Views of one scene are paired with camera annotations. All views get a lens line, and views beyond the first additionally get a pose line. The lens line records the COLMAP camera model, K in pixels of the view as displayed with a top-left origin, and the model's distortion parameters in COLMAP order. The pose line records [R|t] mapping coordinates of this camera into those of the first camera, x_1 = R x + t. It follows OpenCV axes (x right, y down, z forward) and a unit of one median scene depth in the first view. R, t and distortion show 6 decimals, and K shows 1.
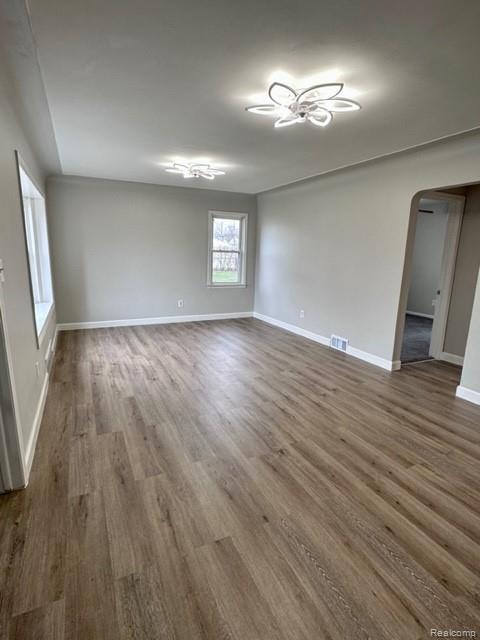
lens RADIAL K [[333.0, 0, 240.0], [0, 333.0, 320.0], [0, 0, 1]] dist [-0.003521, 0.000095]
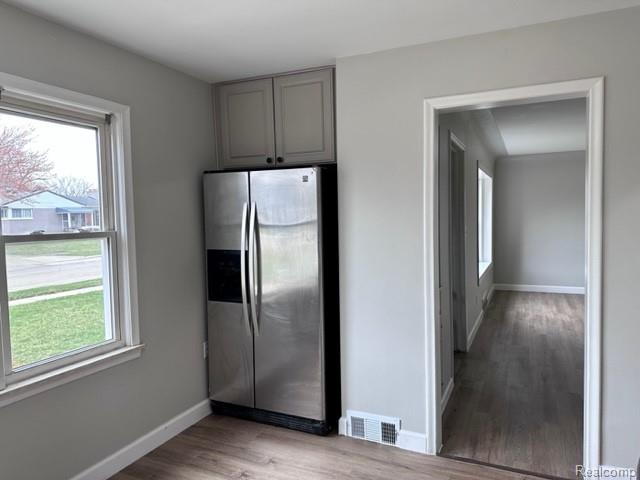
lens RADIAL K [[453.1, 0, 320.0], [0, 453.1, 240.0], [0, 0, 1]] dist [0.002945, 0.000947]
pose [[0.638156, 0.005728, -0.769886, 0.391837], [-0.123622, 0.987760, -0.095121, 0.133041], [0.759917, 0.155877, 0.631053, -0.669461]]
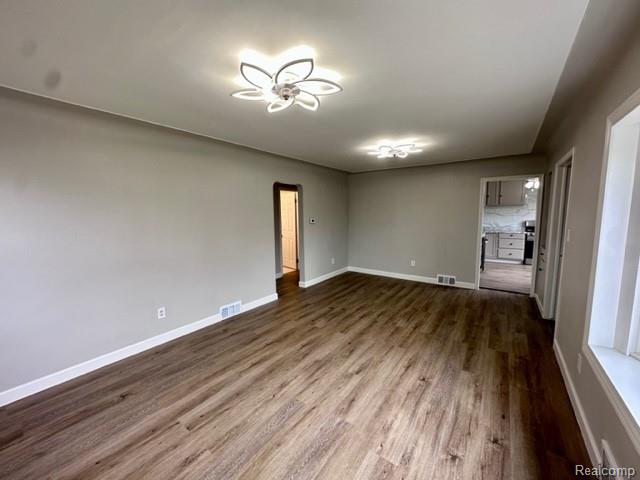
lens RADIAL K [[254.7, 0, 320.0], [0, 254.7, 240.0], [0, 0, 1]] dist [-0.002449, 0.000078]
pose [[-0.475814, -0.109795, 0.872666, -0.666825], [0.182754, 0.958182, 0.220199, -0.351670], [-0.860350, 0.264257, -0.435851, 1.441840]]
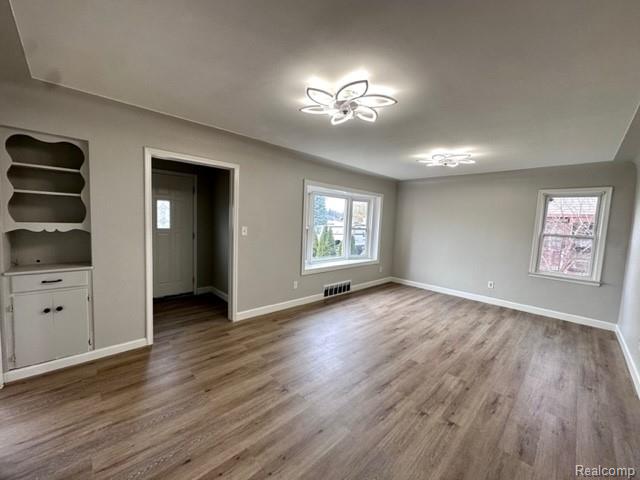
lens RADIAL K [[254.7, 0, 320.0], [0, 254.7, 240.0], [0, 0, 1]] dist [-0.002449, 0.000078]
pose [[0.317338, 0.062652, -0.946241, 0.666623], [-0.228571, 0.973451, -0.012202, -0.097391], [0.920354, 0.220155, 0.323234, 0.473380]]
